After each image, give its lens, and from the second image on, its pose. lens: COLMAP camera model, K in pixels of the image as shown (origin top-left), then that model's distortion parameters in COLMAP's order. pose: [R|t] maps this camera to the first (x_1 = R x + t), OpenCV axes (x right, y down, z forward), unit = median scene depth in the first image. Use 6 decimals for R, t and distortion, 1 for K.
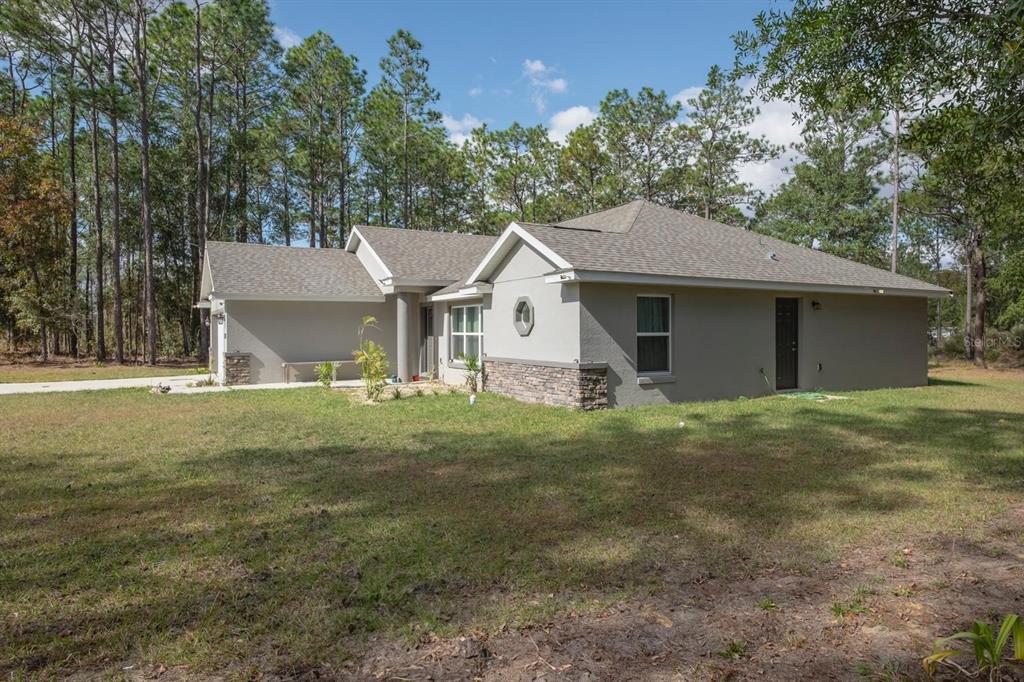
lens RADIAL K [[621.4, 0, 514.2], [0, 621.4, 331.7], [0, 0, 1]] dist [-0.008426, 0.002419]
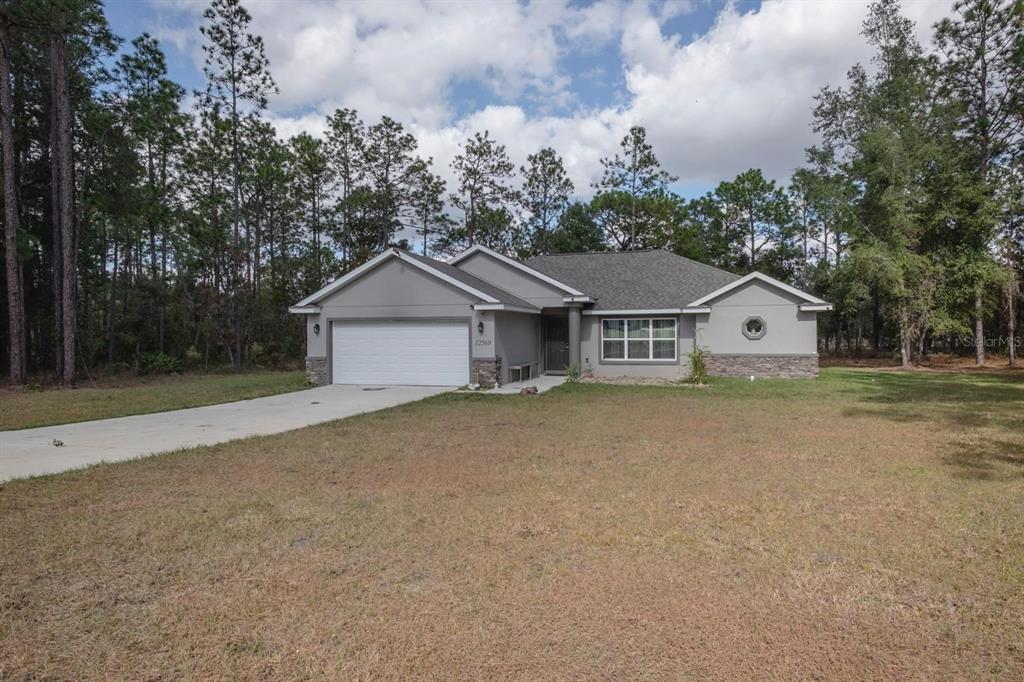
lens RADIAL K [[621.4, 0, 509.2], [0, 621.4, 340.8], [0, 0, 1]] dist [-0.008426, 0.002419]
pose [[0.717555, -0.003664, 0.696492, -1.114830], [0.003745, 0.999992, 0.001402, 0.003363], [-0.696491, 0.001603, 0.717563, 0.182895]]
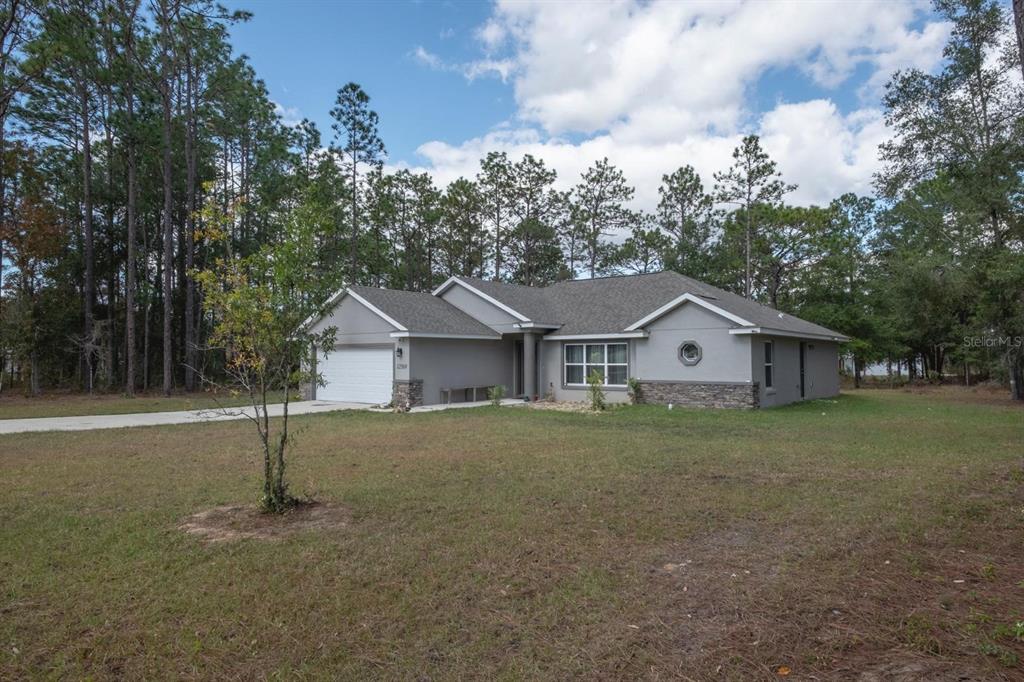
lens RADIAL K [[621.4, 0, 505.8], [0, 621.4, 346.5], [0, 0, 1]] dist [-0.008426, 0.002419]
pose [[0.934744, 0.013714, 0.355058, -0.666416], [-0.004184, 0.999610, -0.027595, 0.002178], [-0.355298, 0.024309, 0.934437, -0.197107]]
